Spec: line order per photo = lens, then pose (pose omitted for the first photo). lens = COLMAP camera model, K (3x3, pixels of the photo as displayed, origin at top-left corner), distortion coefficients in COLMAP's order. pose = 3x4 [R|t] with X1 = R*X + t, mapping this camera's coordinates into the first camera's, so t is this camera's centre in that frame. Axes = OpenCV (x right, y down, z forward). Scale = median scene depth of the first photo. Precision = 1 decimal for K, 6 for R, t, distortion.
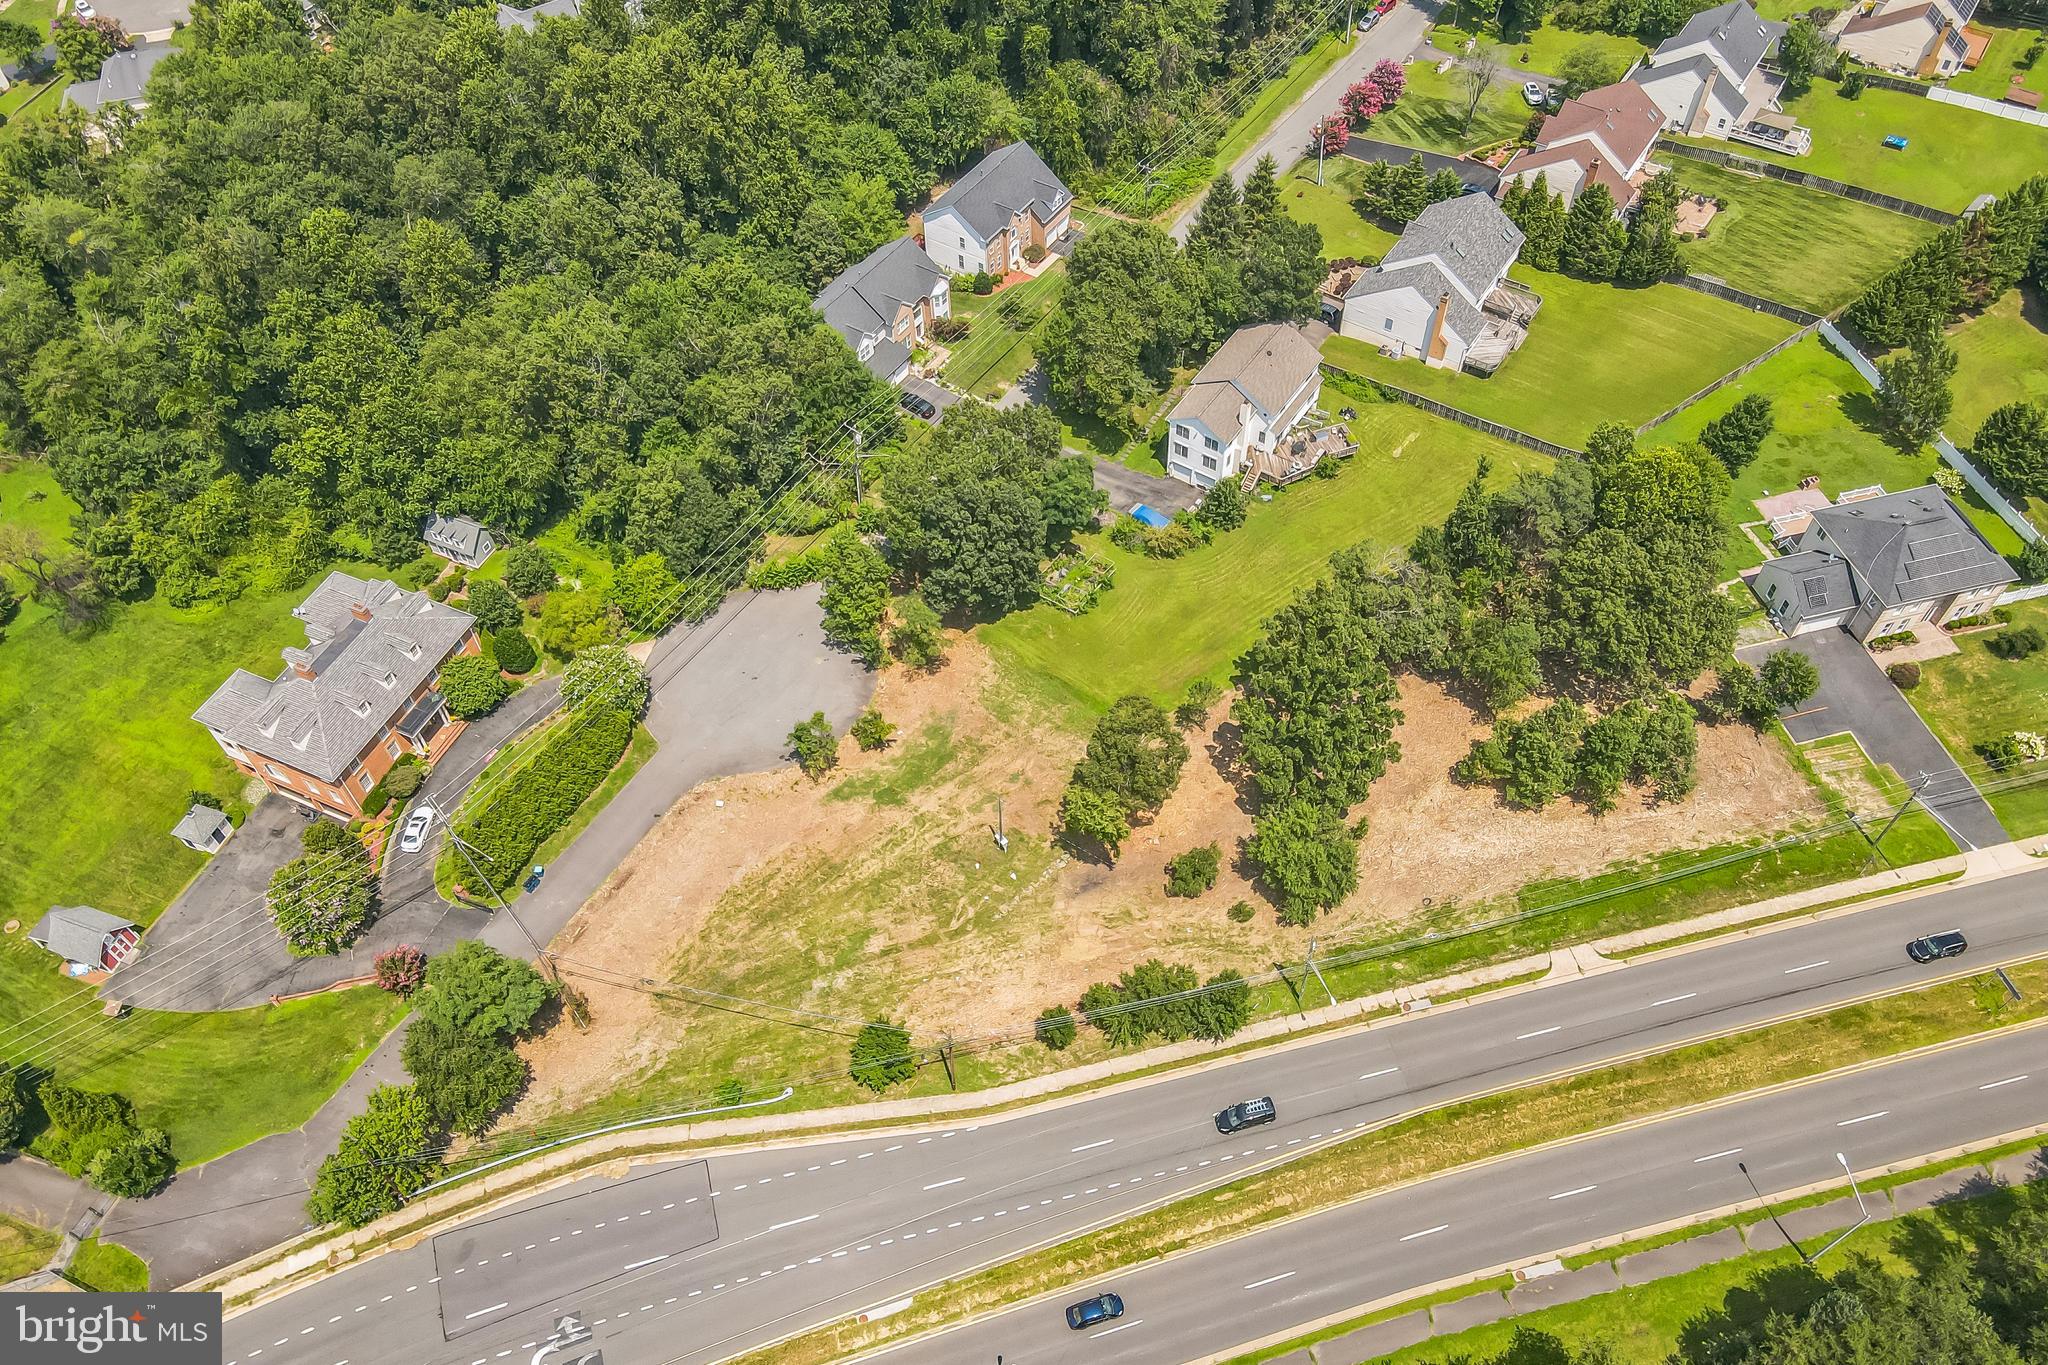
lens RADIAL K [[1513.2, 0, 1031.0], [0, 1513.2, 677.6], [0, 0, 1]] dist [-0.005433, 0.029535]
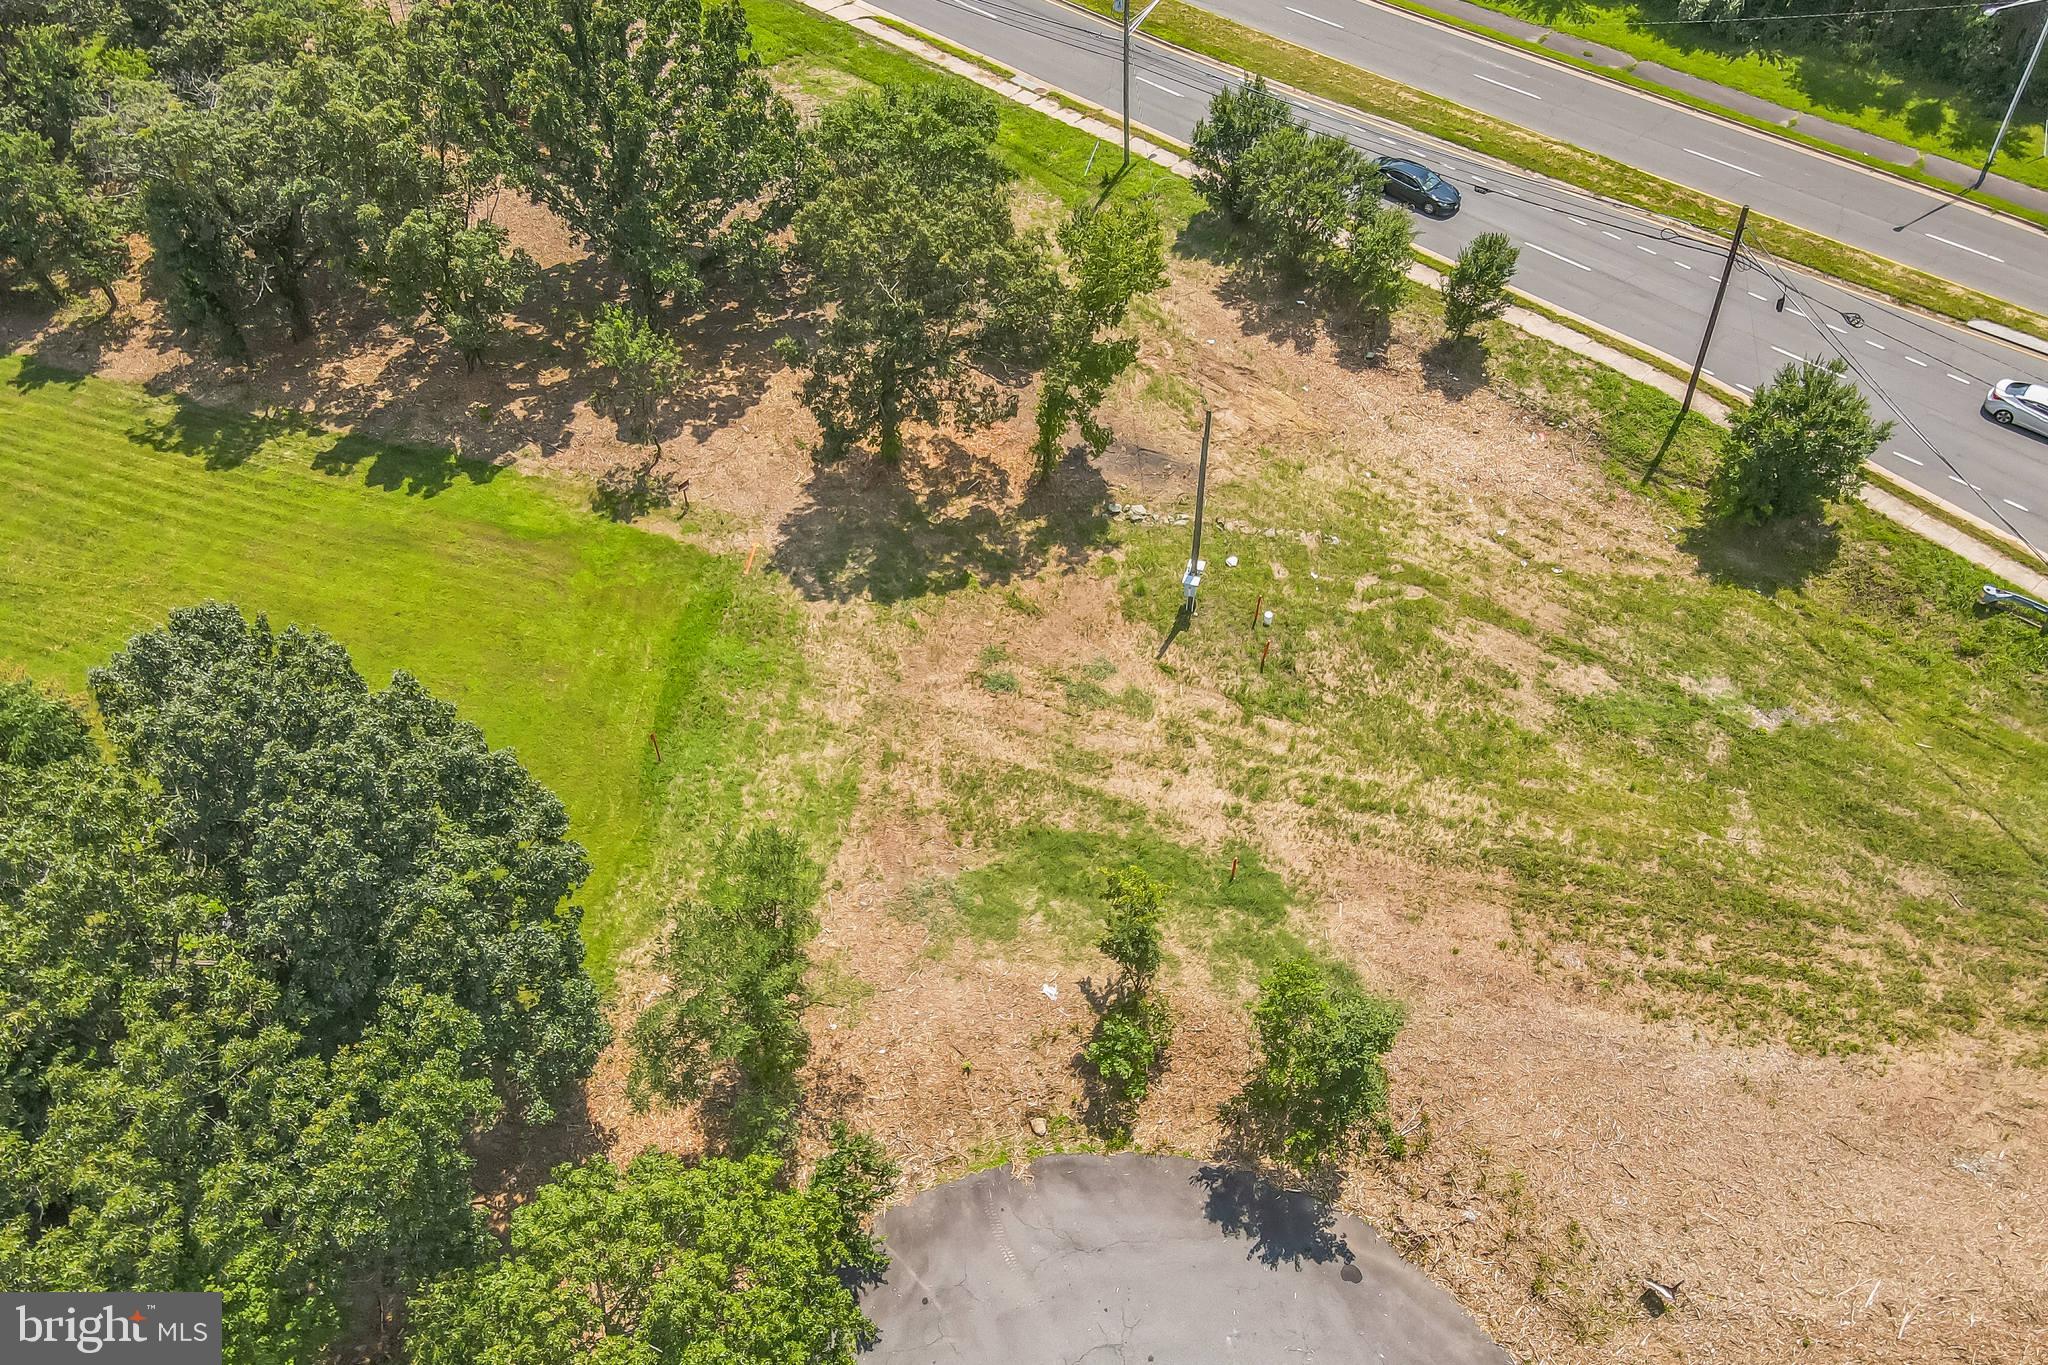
lens RADIAL K [[1492.5, 0, 1035.2], [0, 1492.5, 678.6], [0, 0, 1]] dist [0.000113, 0.028020]
pose [[-0.570294, -0.586118, 0.575526, -0.246849], [0.663702, 0.084045, 0.743261, -0.221122], [-0.484009, 0.805855, 0.341077, 0.924050]]
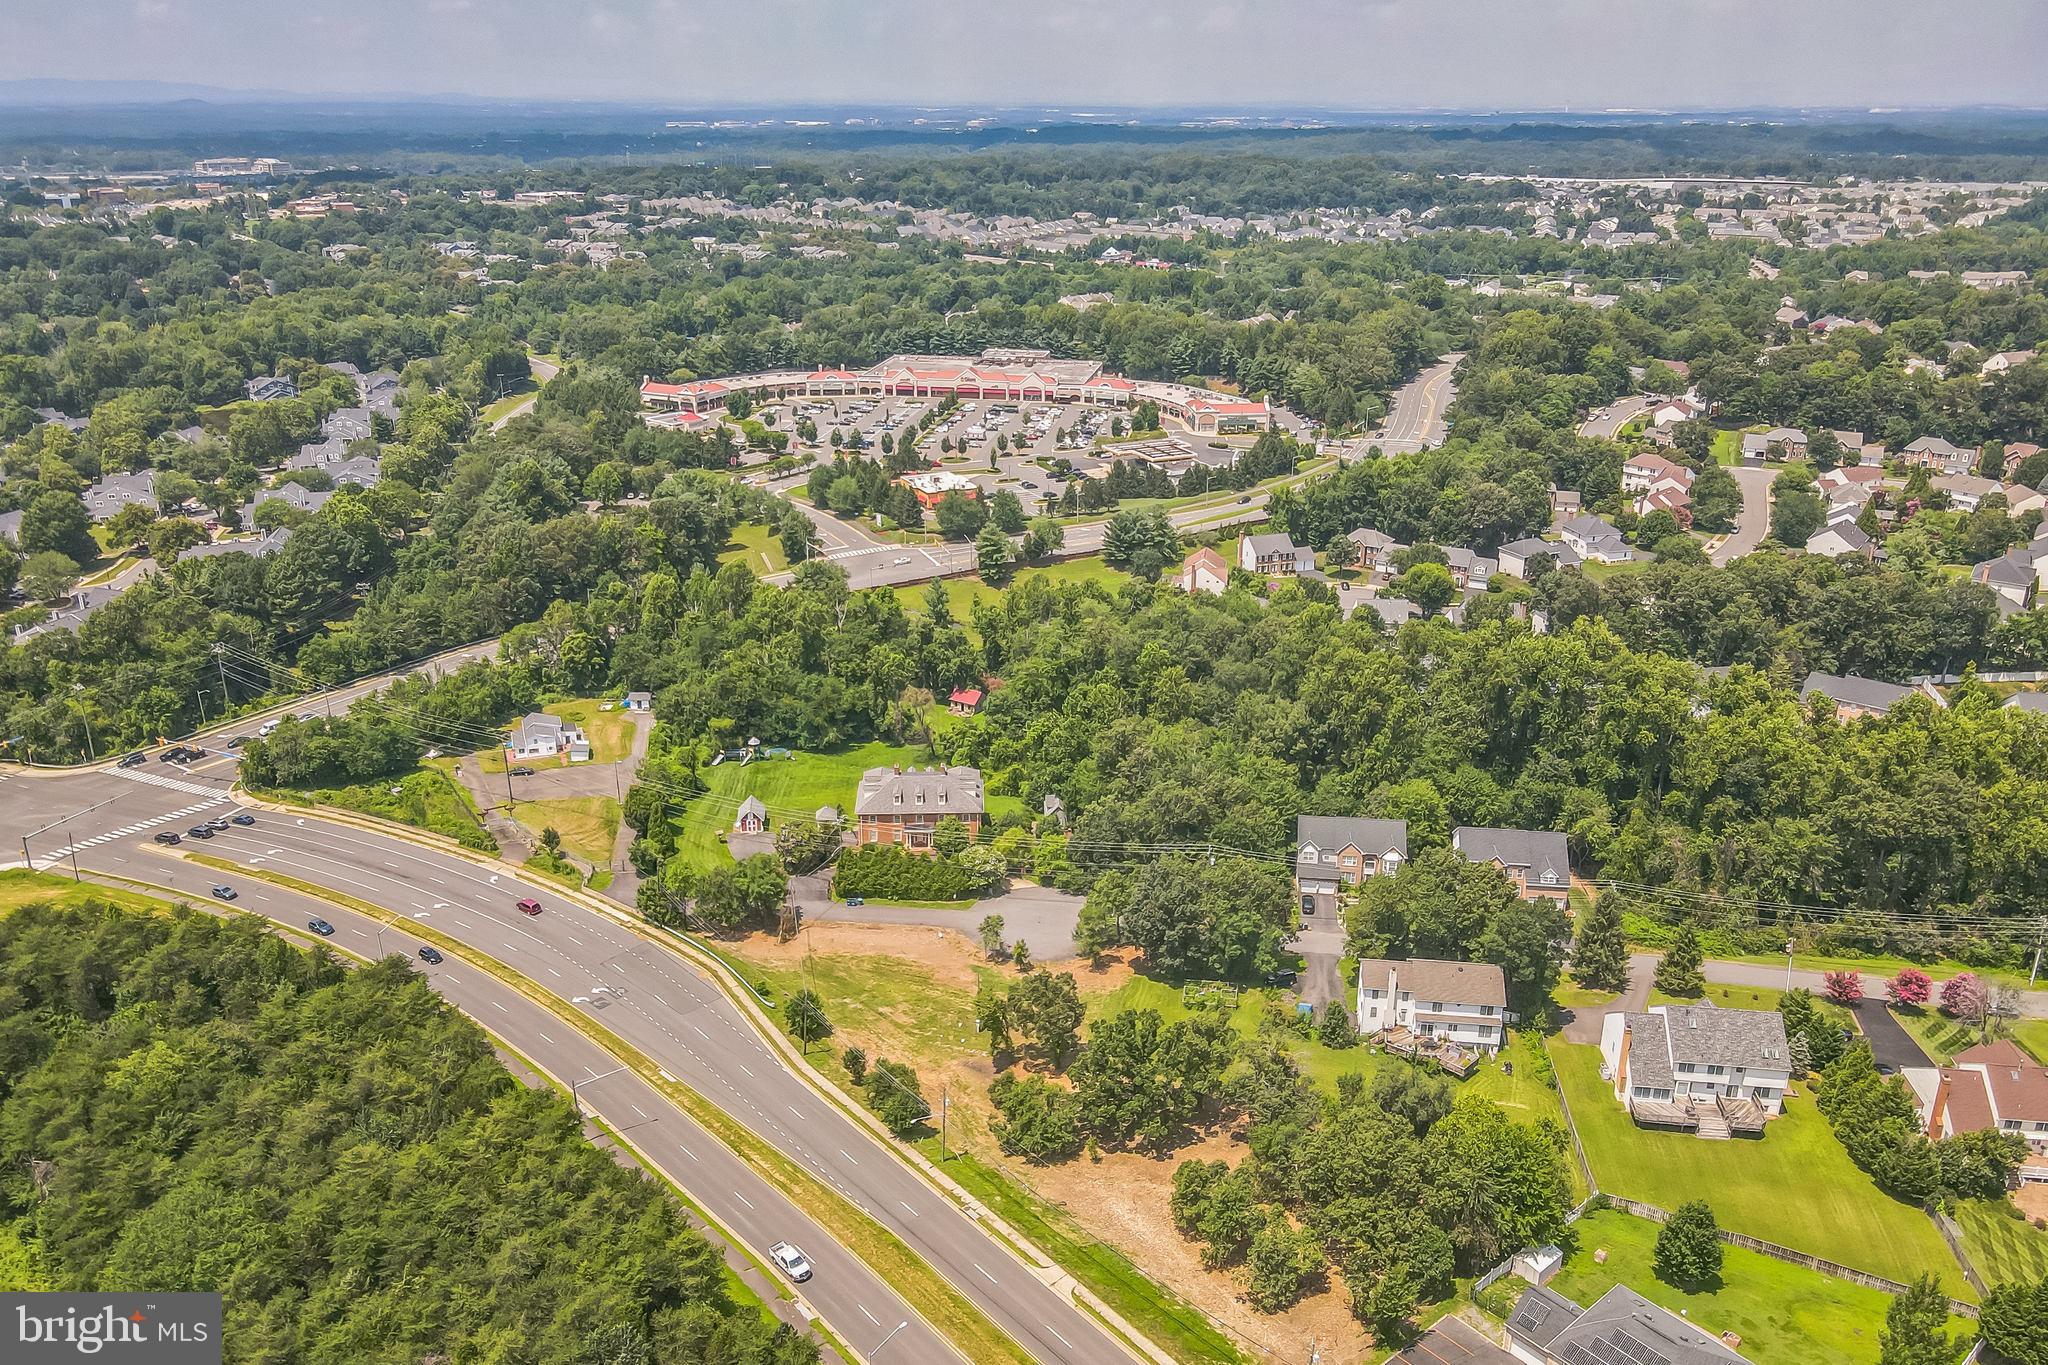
lens RADIAL K [[1546.6, 0, 1033.2], [0, 1546.6, 683.6], [0, 0, 1]] dist [-0.004245, 0.041199]
pose [[0.443306, 0.337137, -0.830553, 1.176033], [-0.712139, 0.695176, -0.097918, -0.012051], [0.544369, 0.634877, 0.548264, -0.012897]]
